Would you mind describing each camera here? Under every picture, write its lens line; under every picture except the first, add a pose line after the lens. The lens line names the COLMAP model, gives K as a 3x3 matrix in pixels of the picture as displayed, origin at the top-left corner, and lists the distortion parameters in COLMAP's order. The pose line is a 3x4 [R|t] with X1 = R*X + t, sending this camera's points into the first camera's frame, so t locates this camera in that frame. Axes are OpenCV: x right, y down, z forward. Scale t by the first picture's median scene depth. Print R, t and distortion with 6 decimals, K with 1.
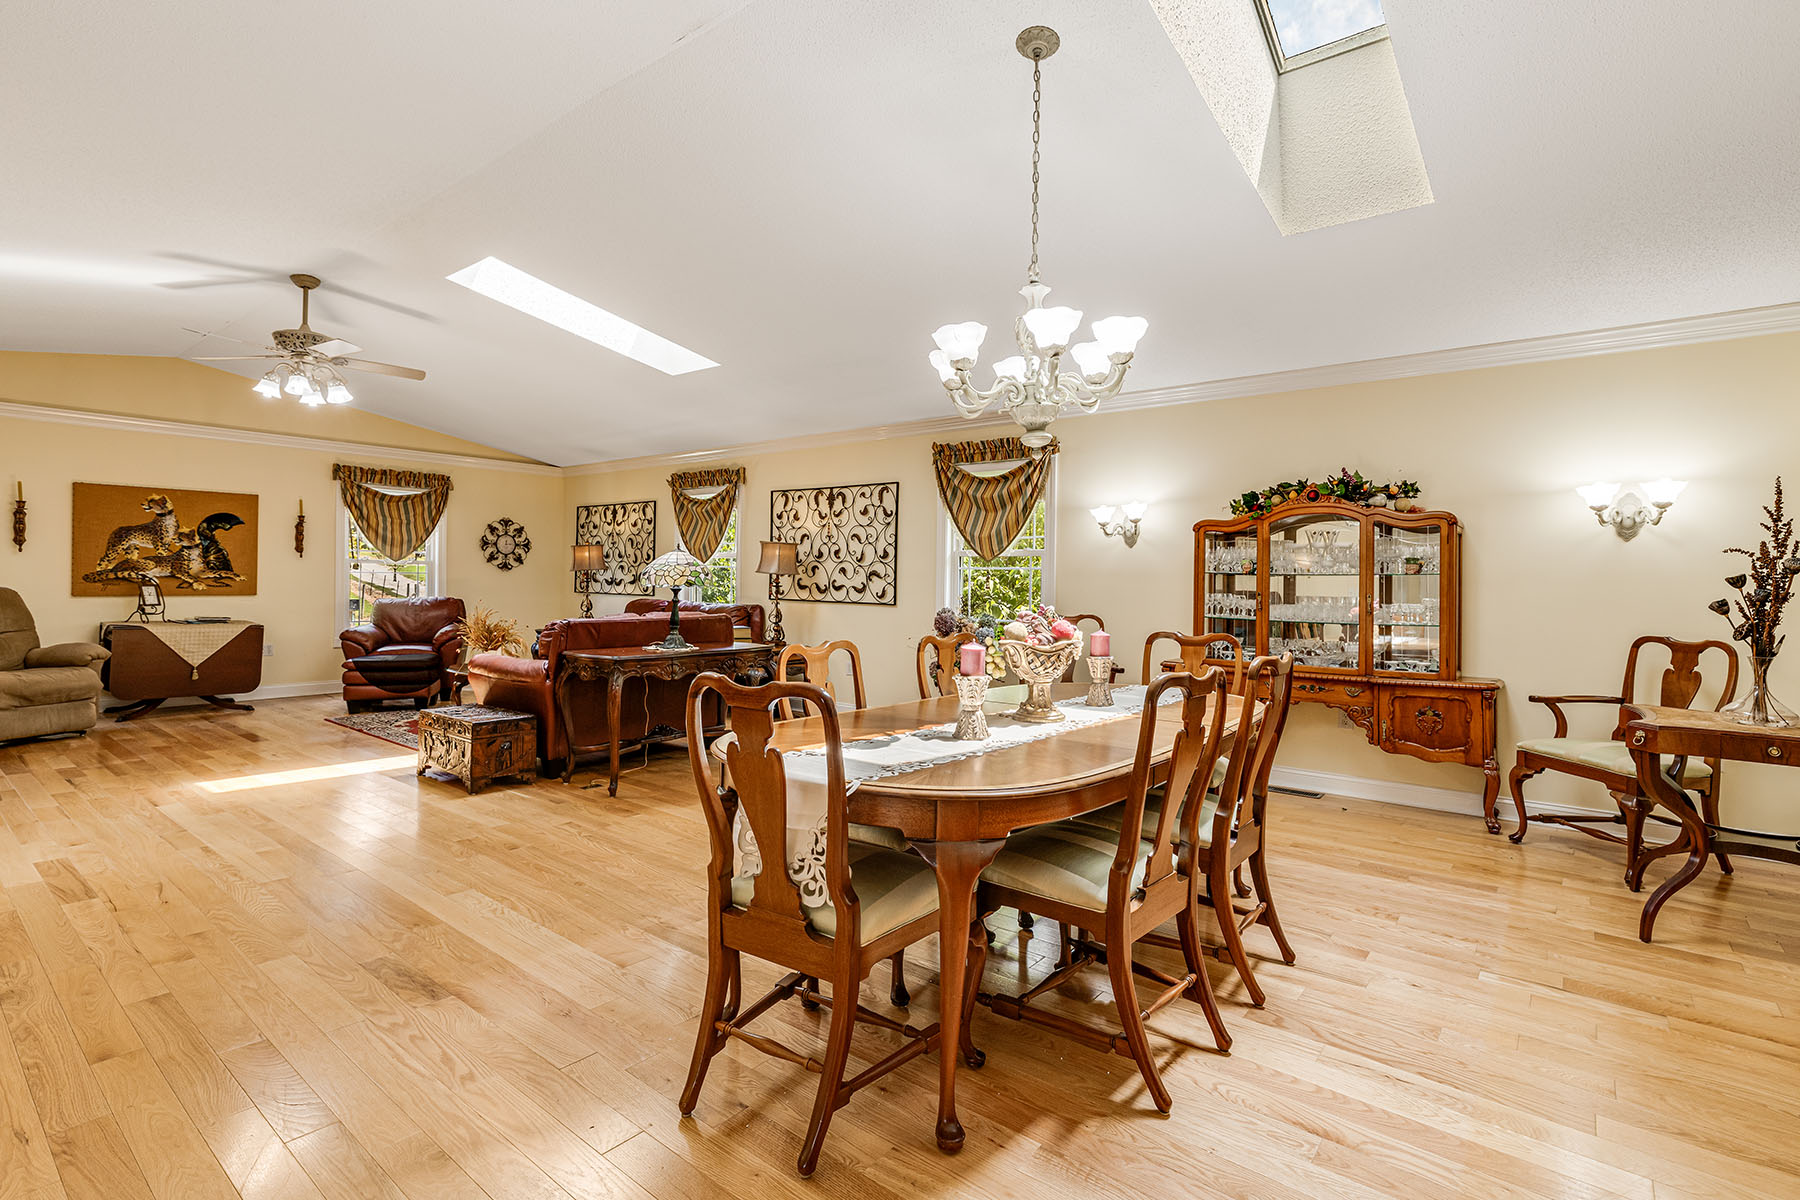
lens RADIAL K [[856.5, 0, 909.1], [0, 856.5, 582.7], [0, 0, 1]] dist [0.000878, 0.001513]
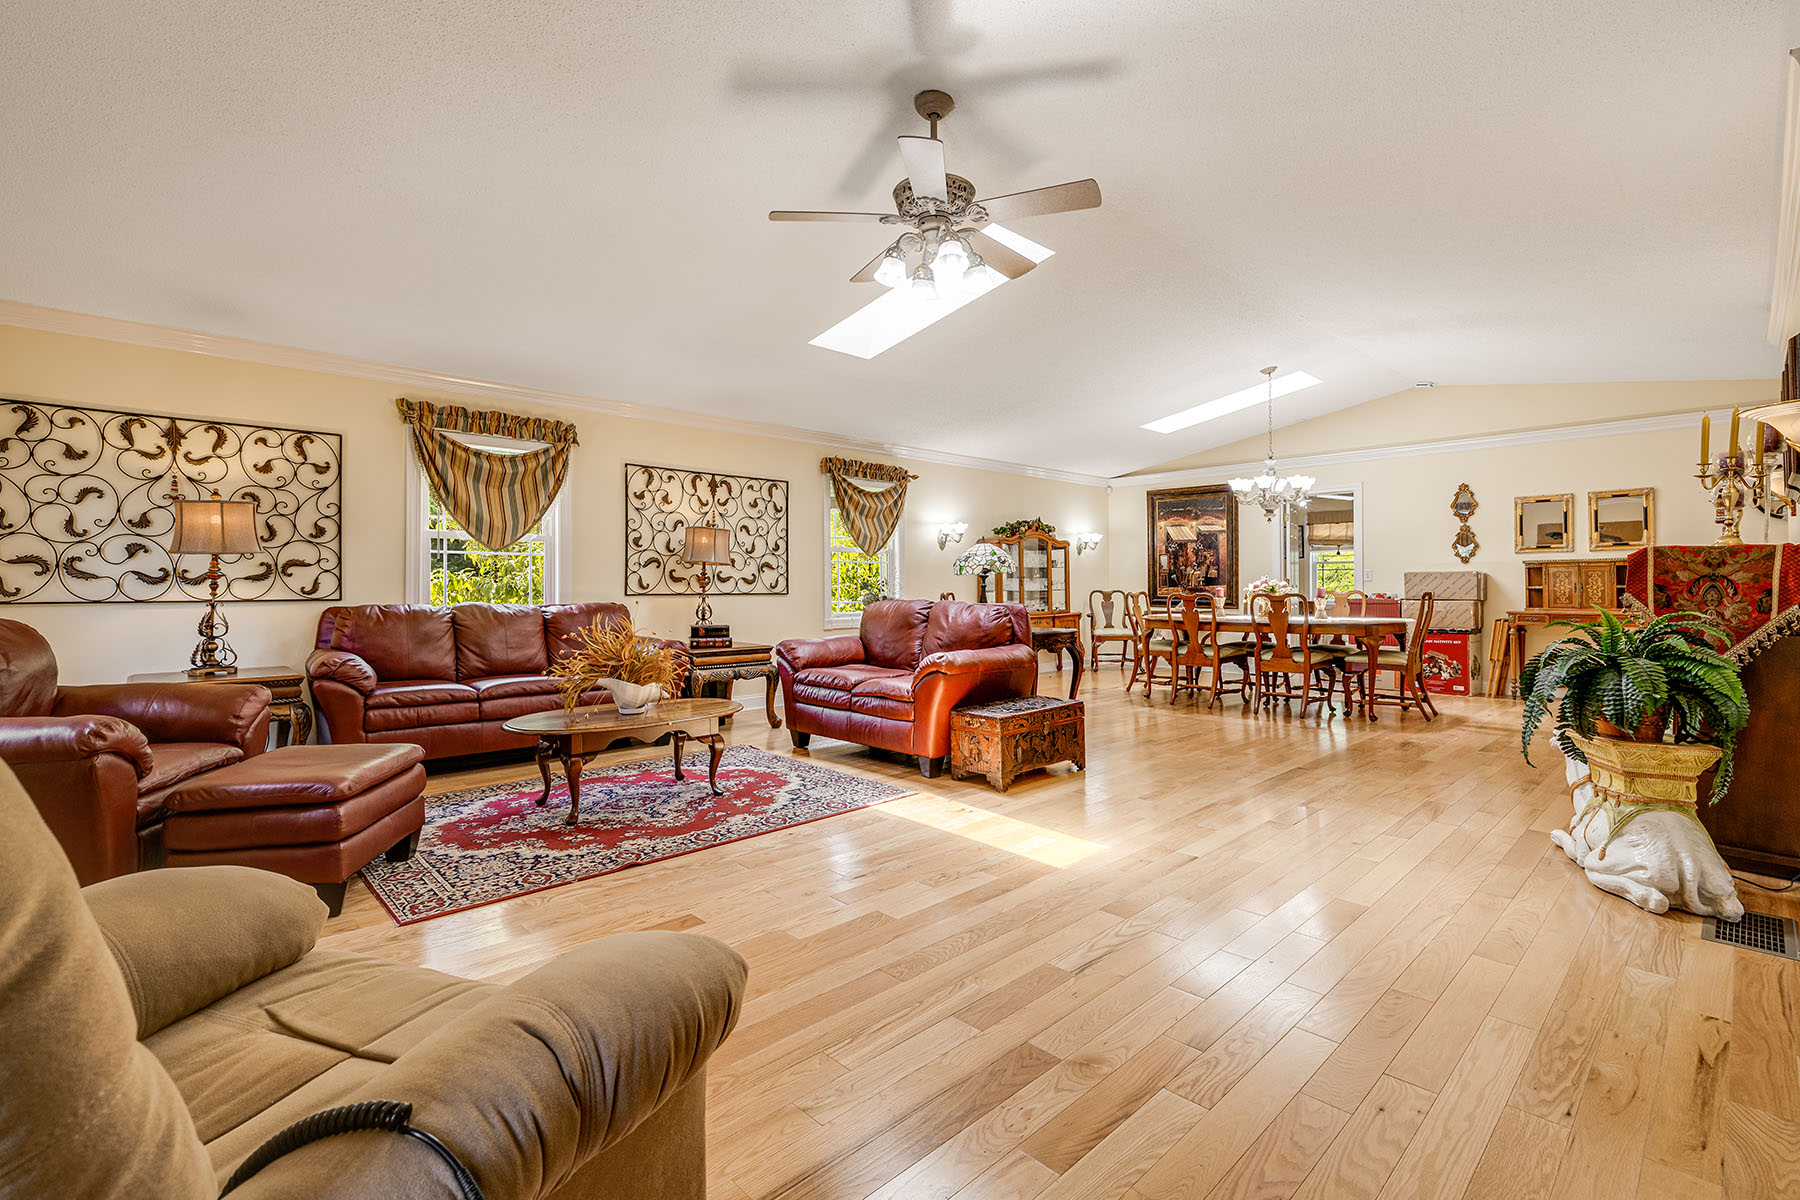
lens RADIAL K [[797.4, 0, 895.7], [0, 797.4, 577.4], [0, 0, 1]] dist [0.002072, 0.000525]
pose [[0.141438, -0.004557, 0.989937, -0.940875], [0.011366, 0.999931, 0.002979, 0.003038], [-0.989882, 0.010831, 0.141480, 0.680383]]
